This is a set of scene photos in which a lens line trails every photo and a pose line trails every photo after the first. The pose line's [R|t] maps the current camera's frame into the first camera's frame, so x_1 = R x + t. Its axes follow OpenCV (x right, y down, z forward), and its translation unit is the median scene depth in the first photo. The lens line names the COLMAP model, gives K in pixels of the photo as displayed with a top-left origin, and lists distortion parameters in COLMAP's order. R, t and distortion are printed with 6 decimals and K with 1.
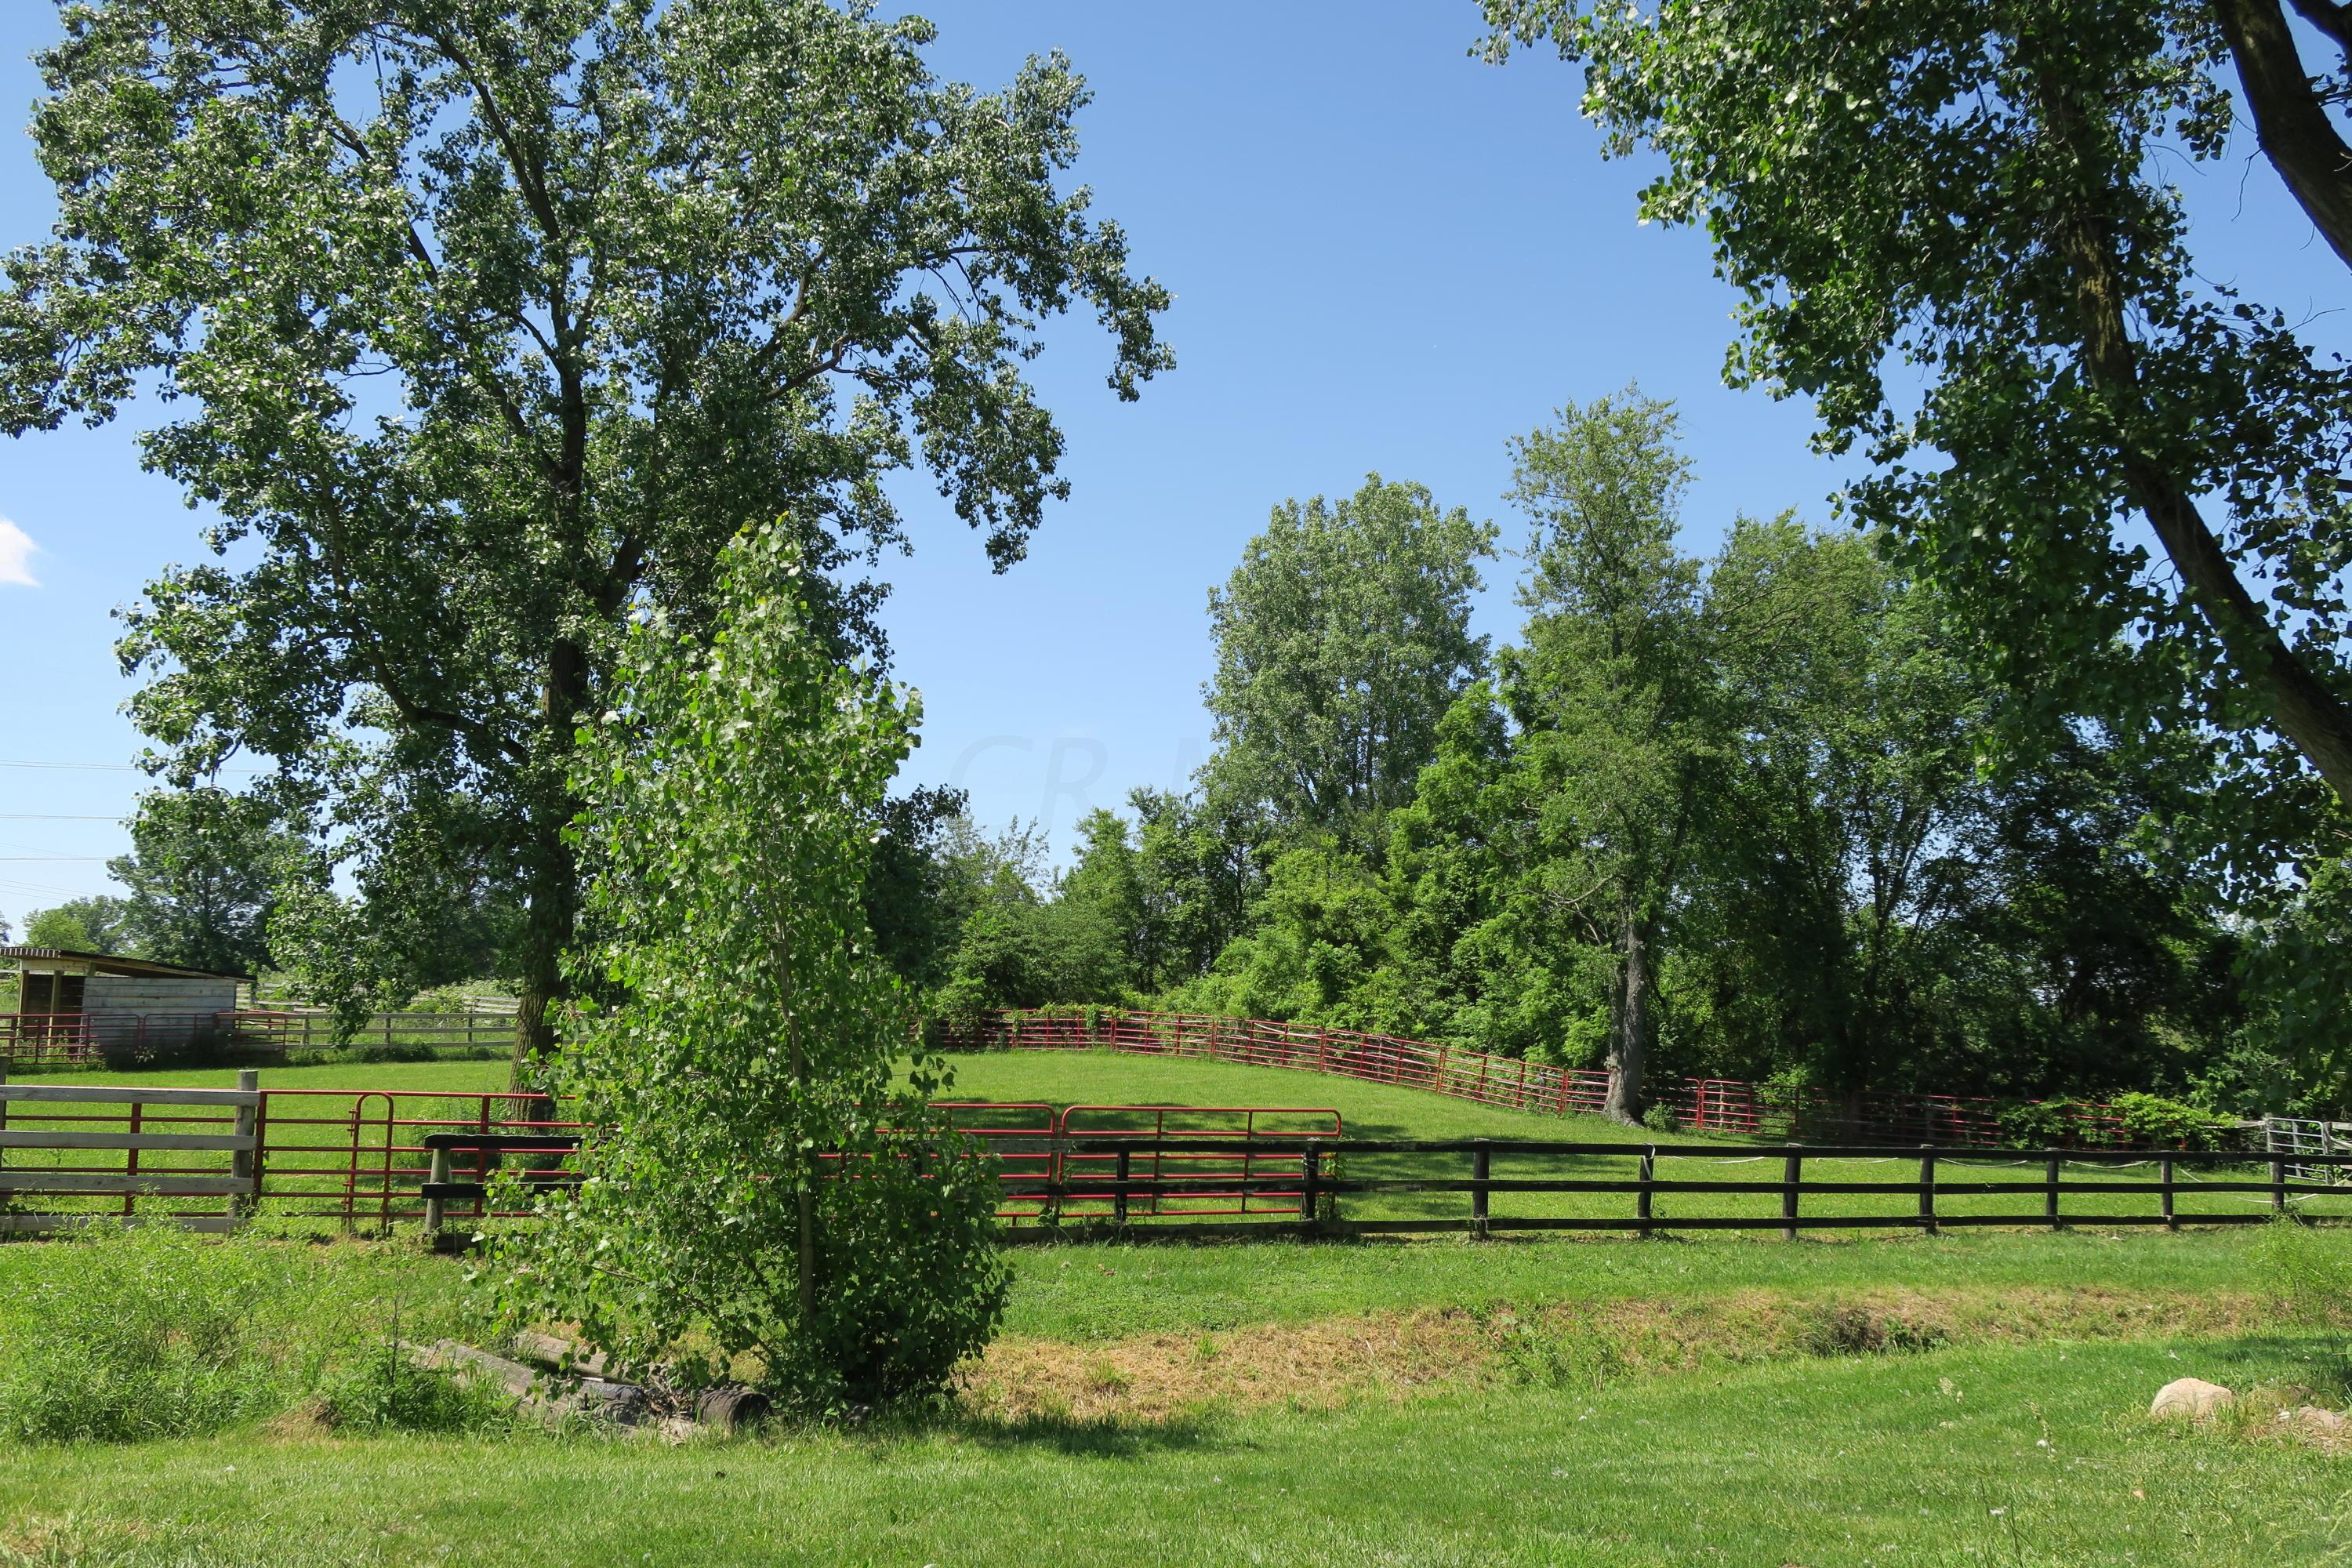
lens RADIAL K [[1866.7, 0, 1173.5], [0, 1866.7, 805.3], [0, 0, 1]] dist [0.012641, 0.007477]
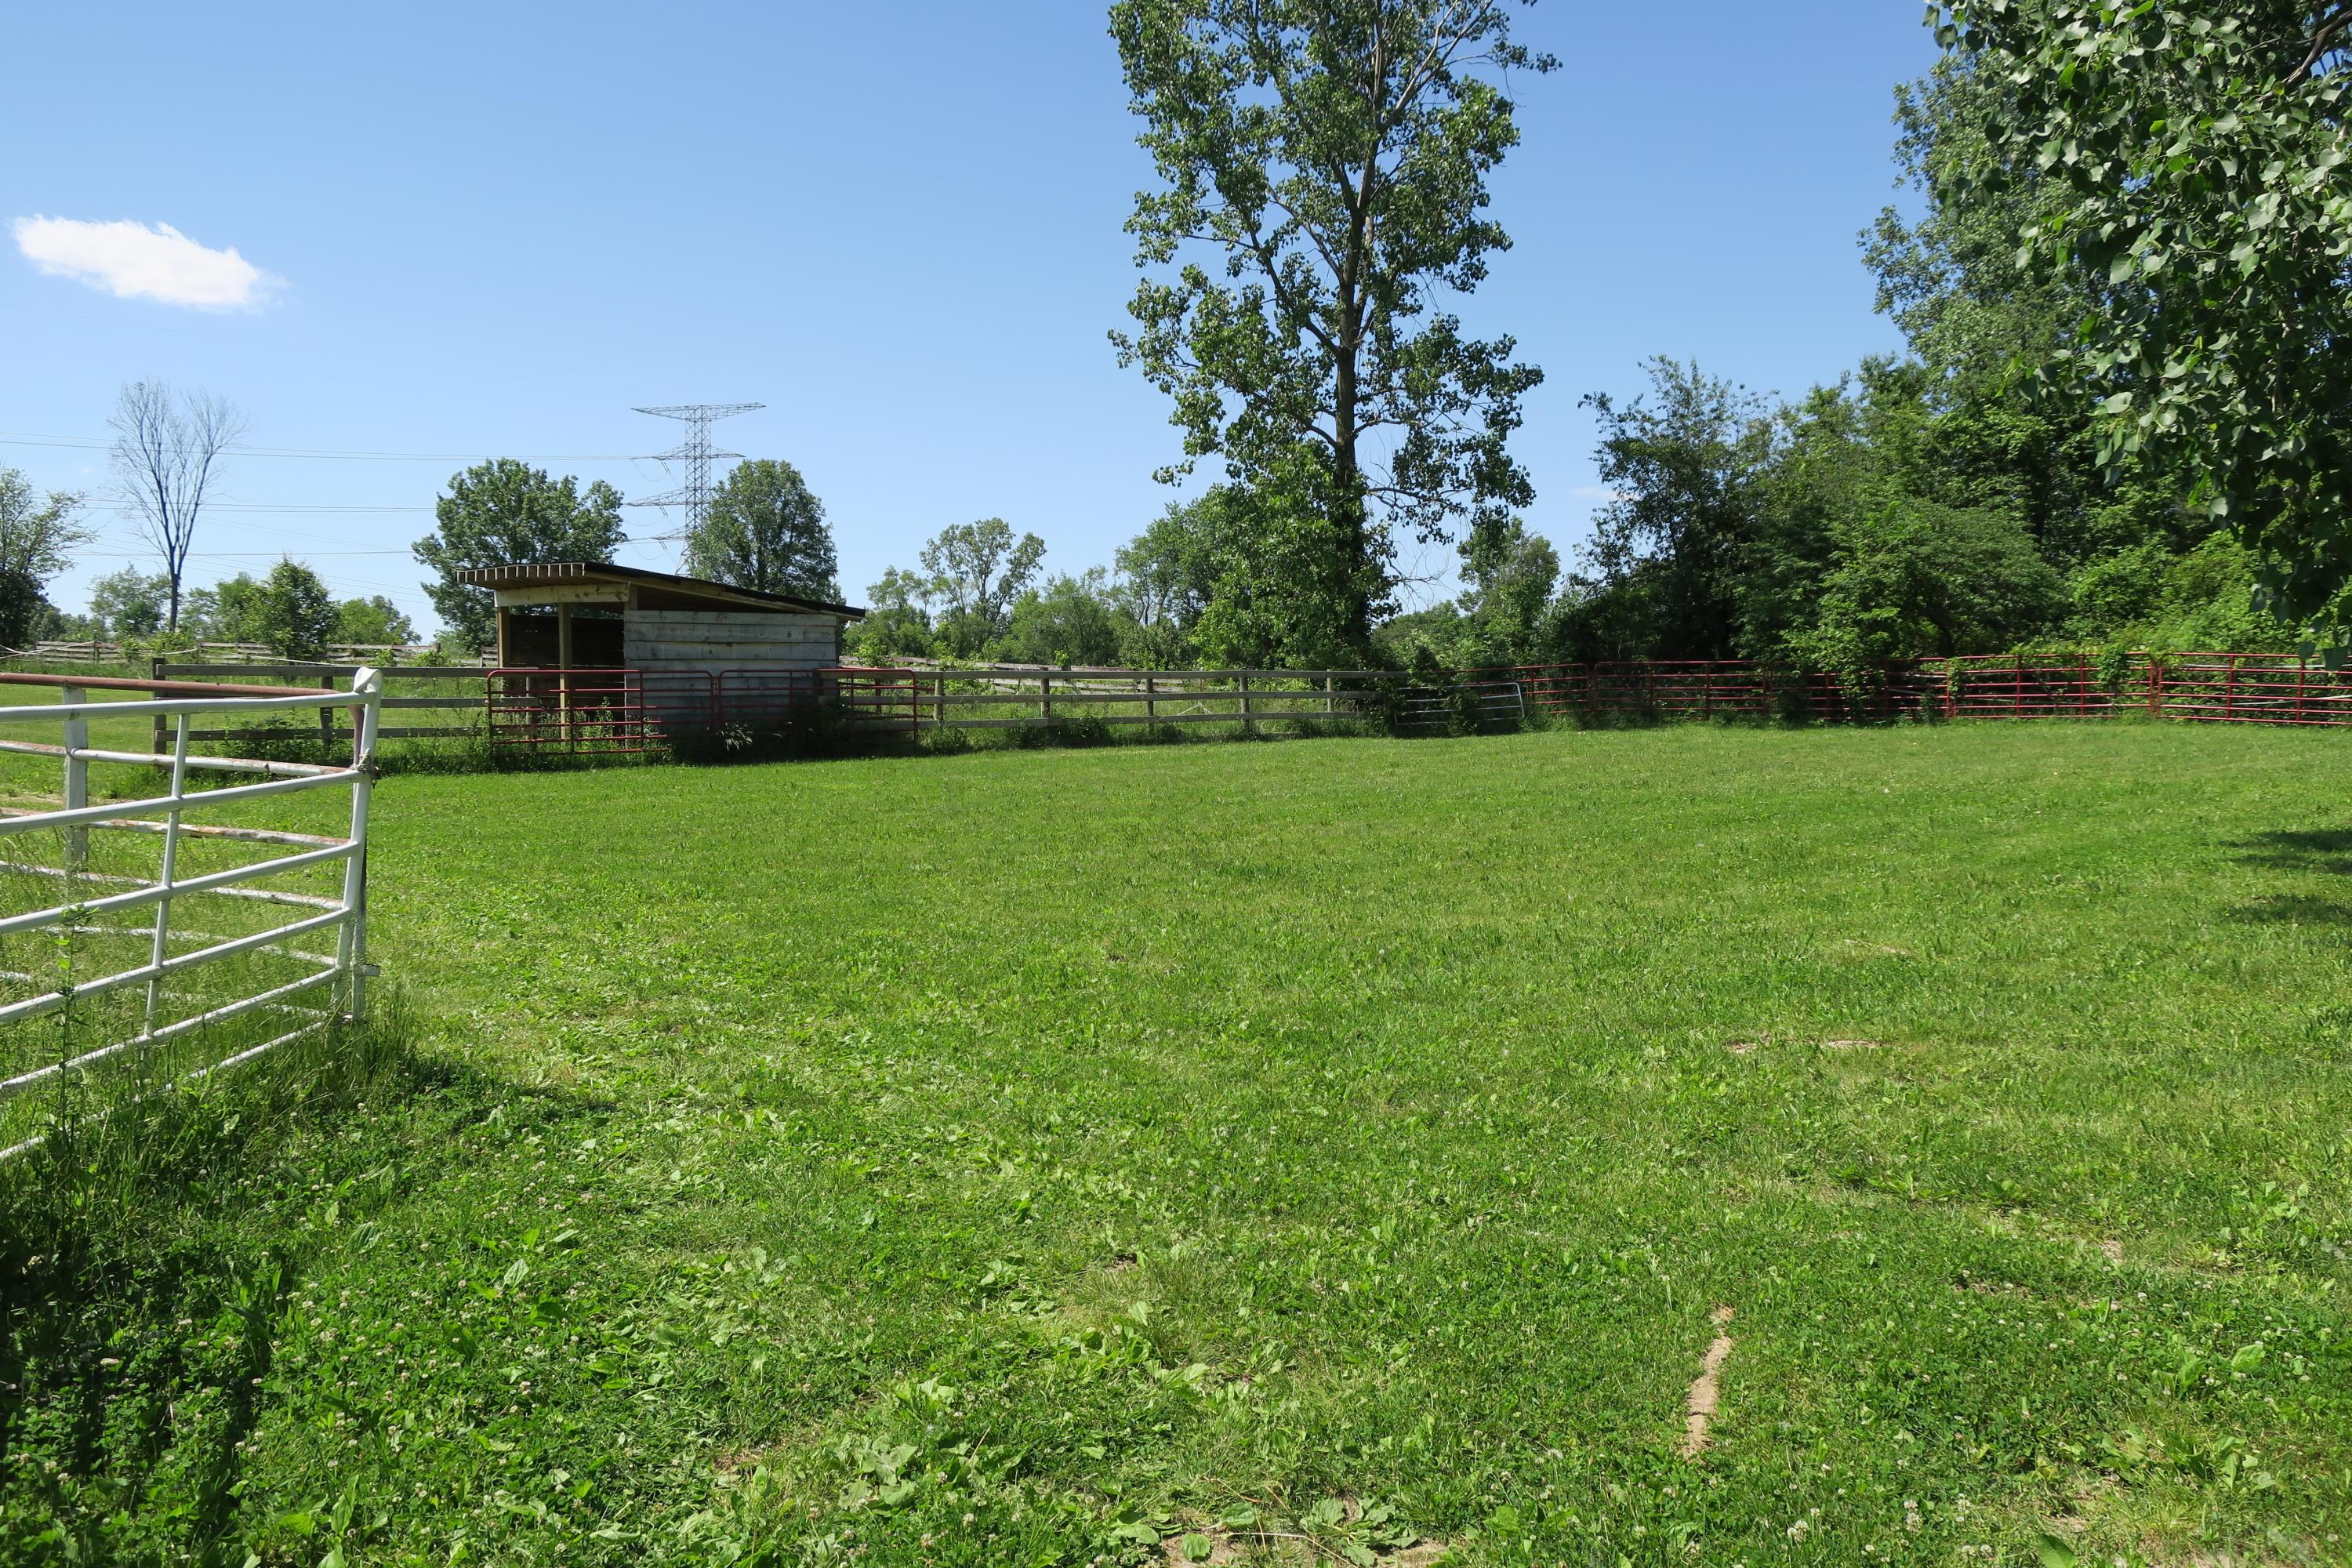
lens RADIAL K [[1858.6, 0, 1176.0], [0, 1858.6, 784.0], [0, 0, 1]] dist [0.003728, 0.006068]
pose [[0.994442, -0.010576, -0.104755, -0.288636], [0.026312, 0.988337, 0.149994, 0.052718], [0.101947, -0.151917, 0.983122, 0.362494]]
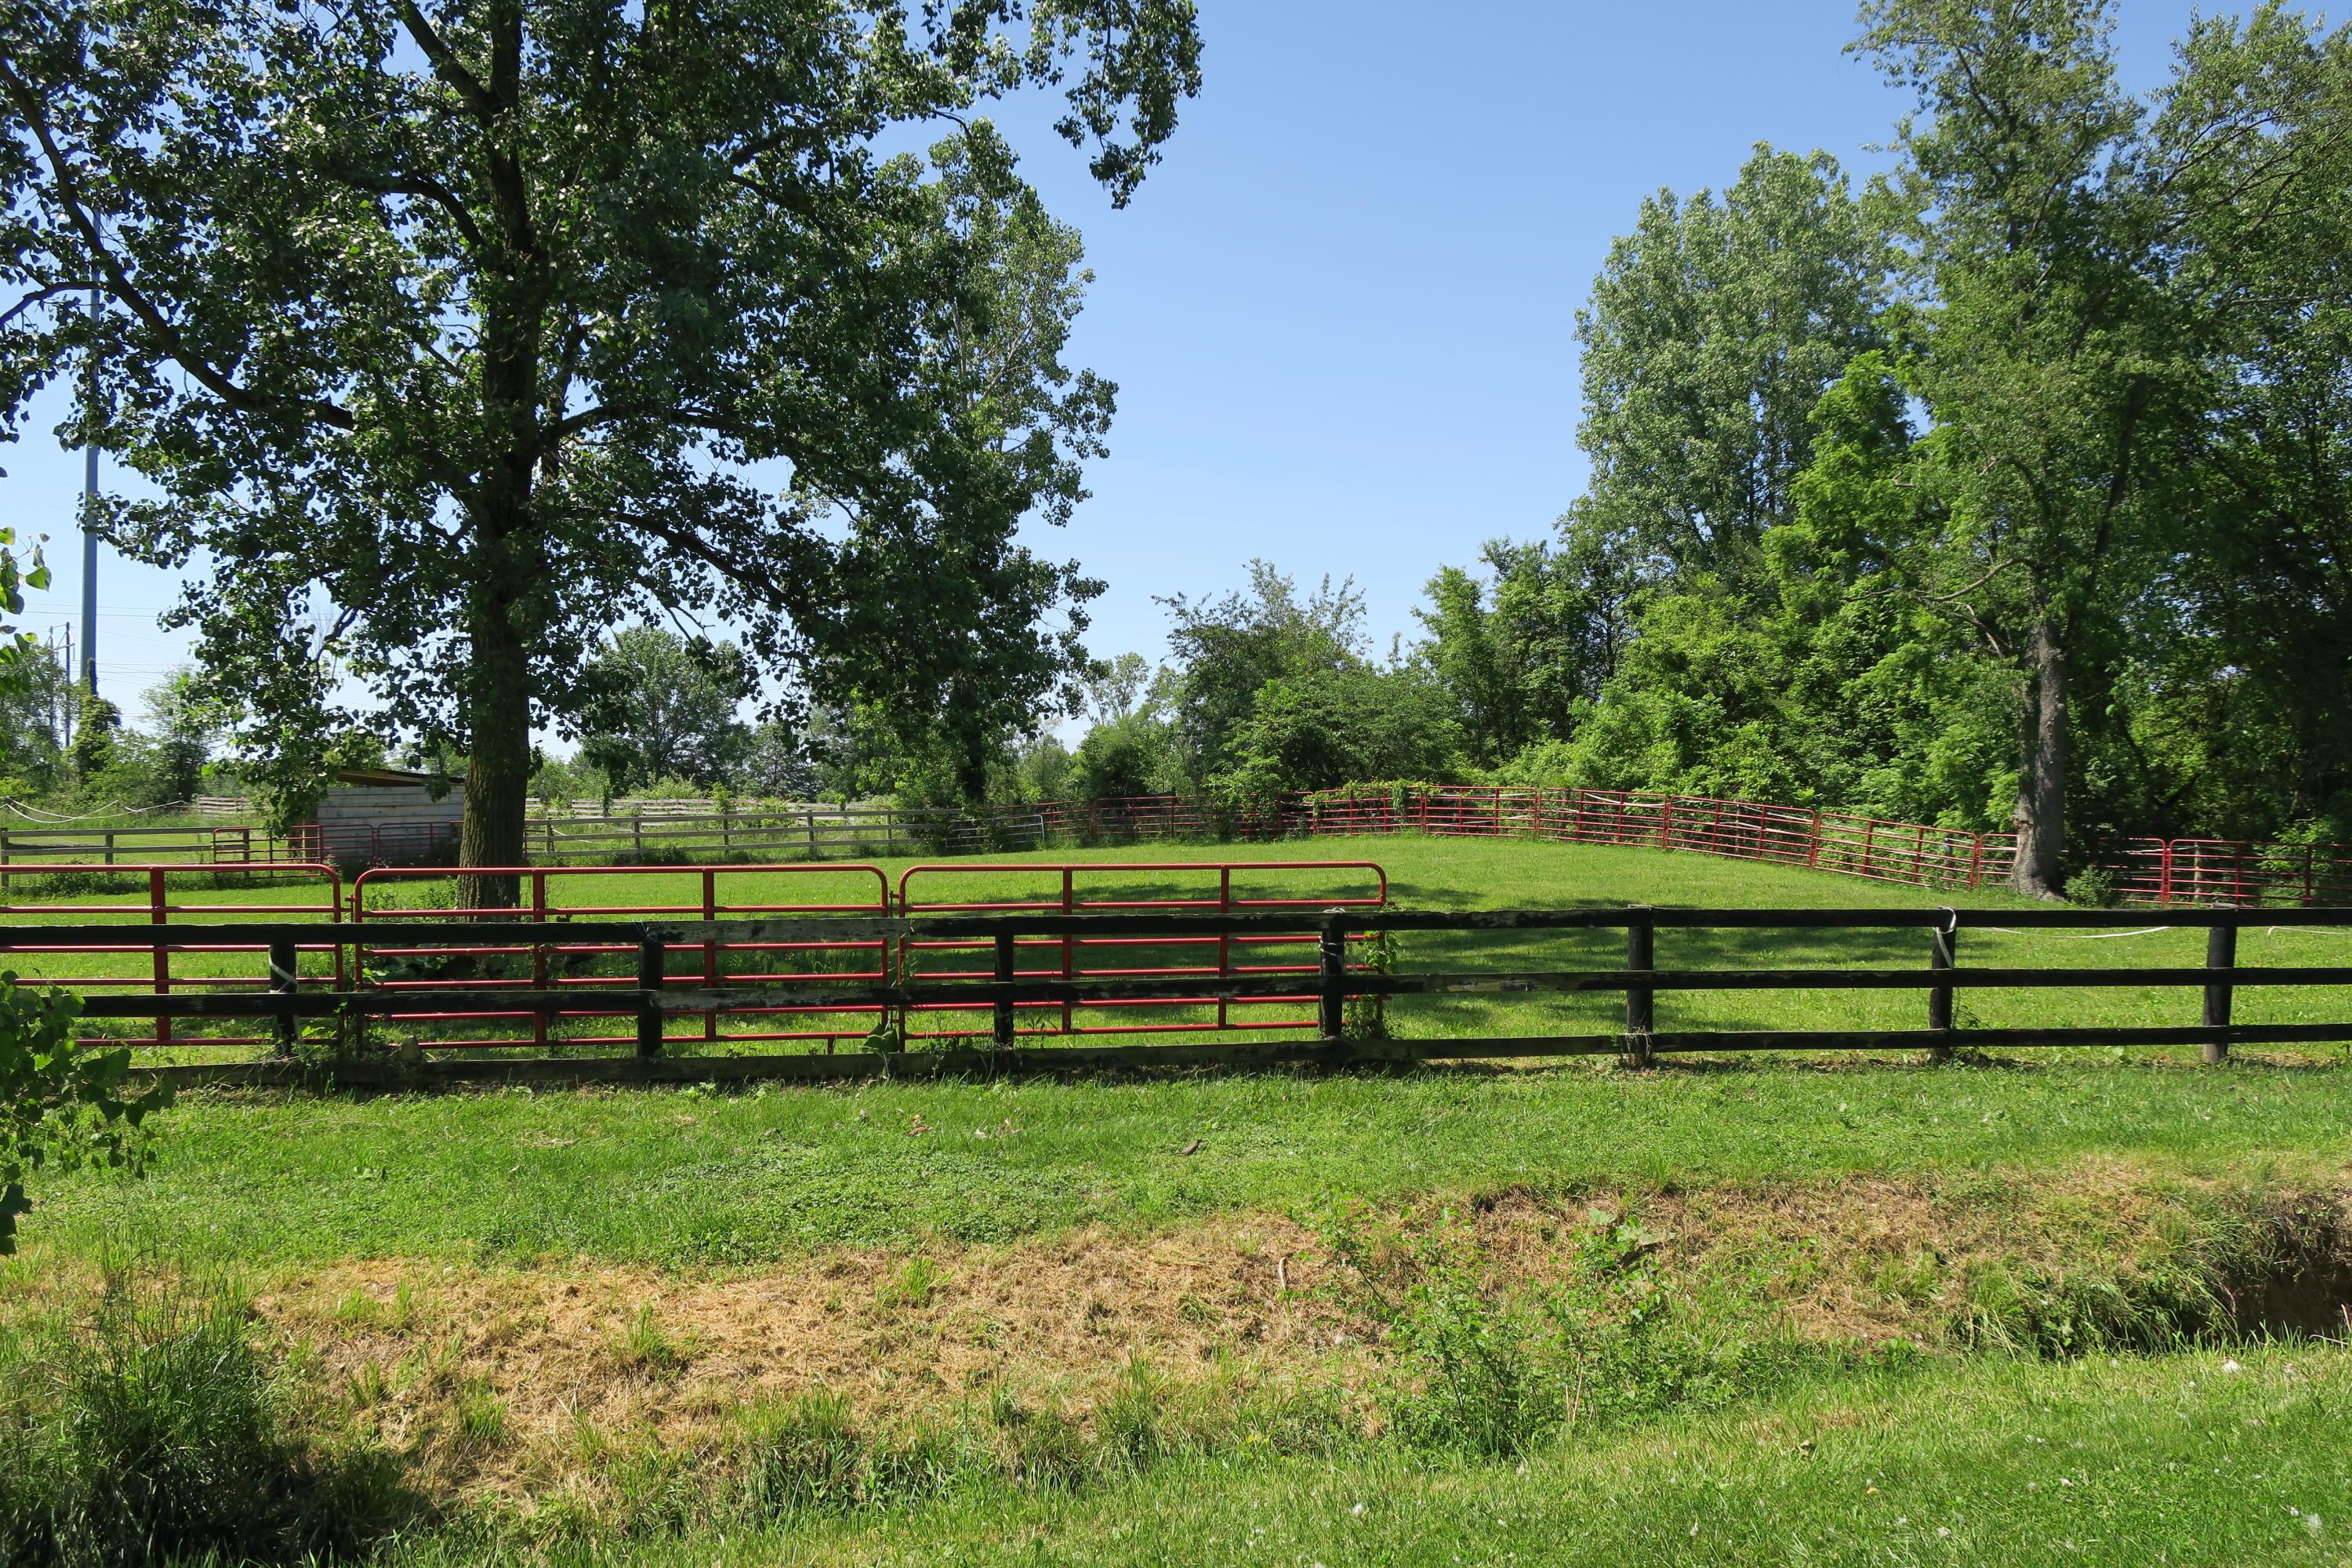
lens RADIAL K [[1858.6, 0, 1176.0], [0, 1858.6, 784.0], [0, 0, 1]] dist [0.003728, 0.006068]
pose [[0.967897, -0.040002, -0.248143, 0.069553], [0.062118, 0.994699, 0.081942, 0.032415], [0.243549, -0.094725, 0.965252, 0.154146]]
